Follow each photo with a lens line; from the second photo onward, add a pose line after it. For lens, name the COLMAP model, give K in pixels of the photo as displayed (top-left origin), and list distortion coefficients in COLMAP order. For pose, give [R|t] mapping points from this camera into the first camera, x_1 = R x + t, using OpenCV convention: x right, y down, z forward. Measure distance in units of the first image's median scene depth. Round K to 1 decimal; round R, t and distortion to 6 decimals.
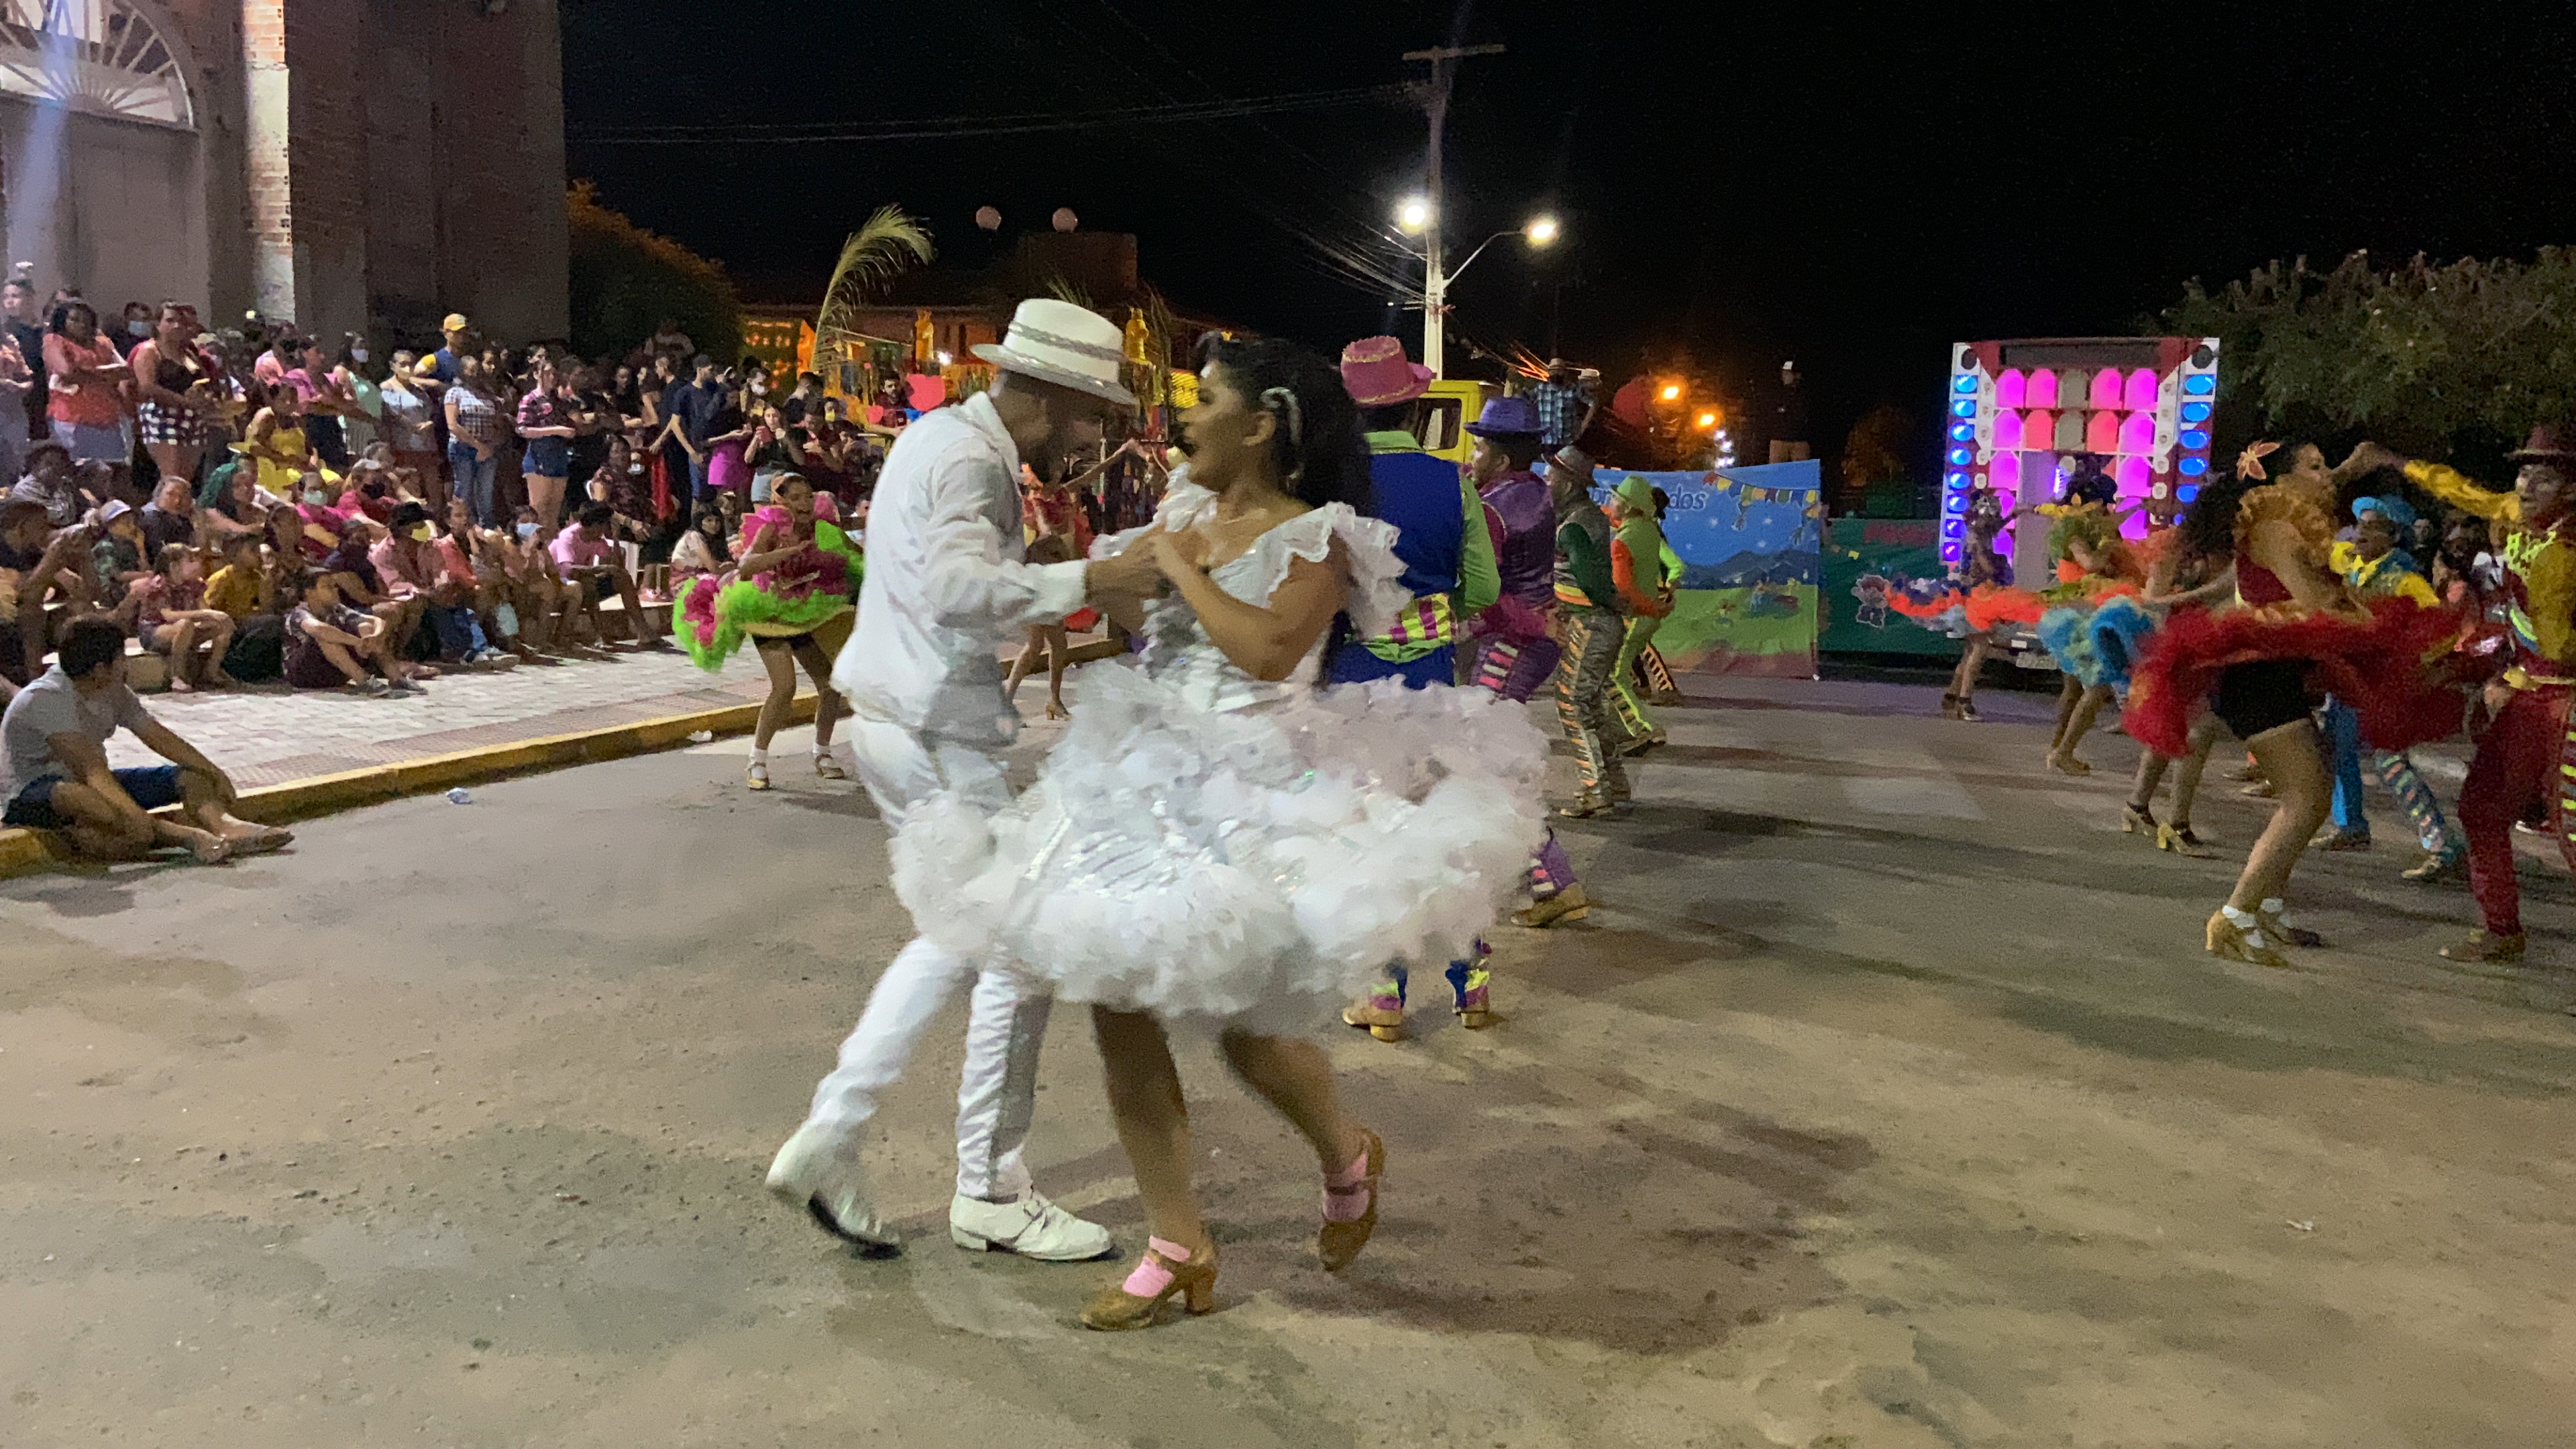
lens RADIAL K [[2098.1, 0, 1292.1], [0, 2098.1, 690.7], [0, 0, 1]] dist [0.121810, -0.155128]
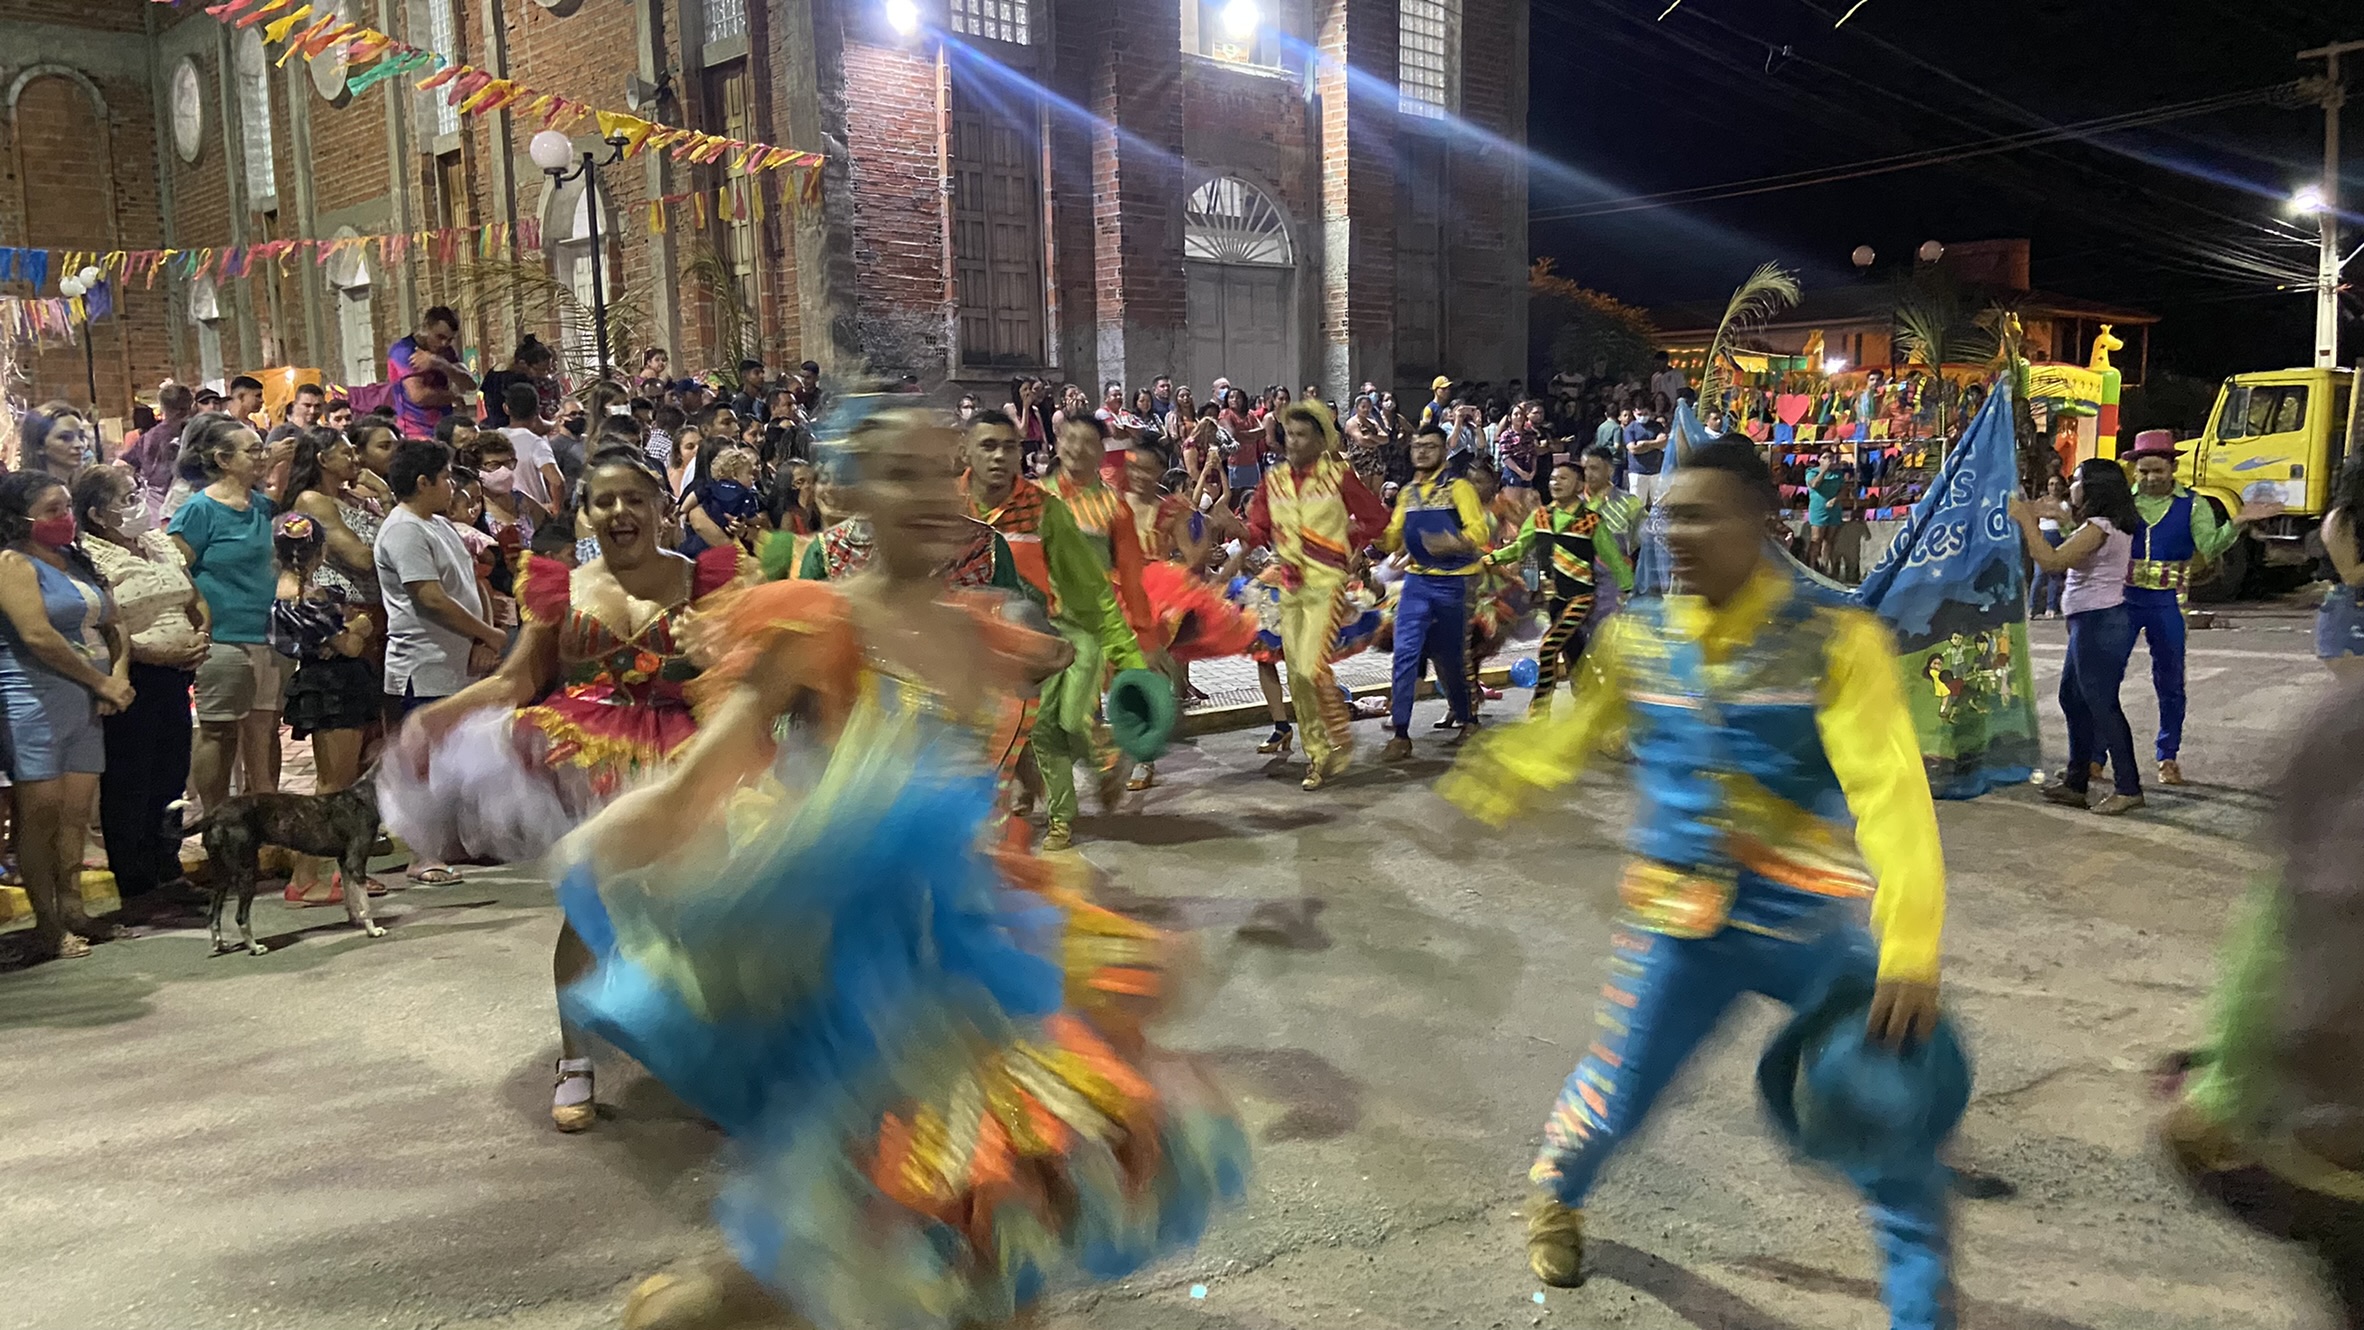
lens RADIAL K [[1752.4, 0, 1182.0], [0, 1752.4, 665.0], [0, 0, 1]] dist [0.113546, -0.147141]
pose [[0.864410, 0.022580, -0.502280, 0.054080], [-0.016773, 0.999730, 0.016076, 0.002208], [0.502507, -0.005472, 0.864556, -0.119733]]
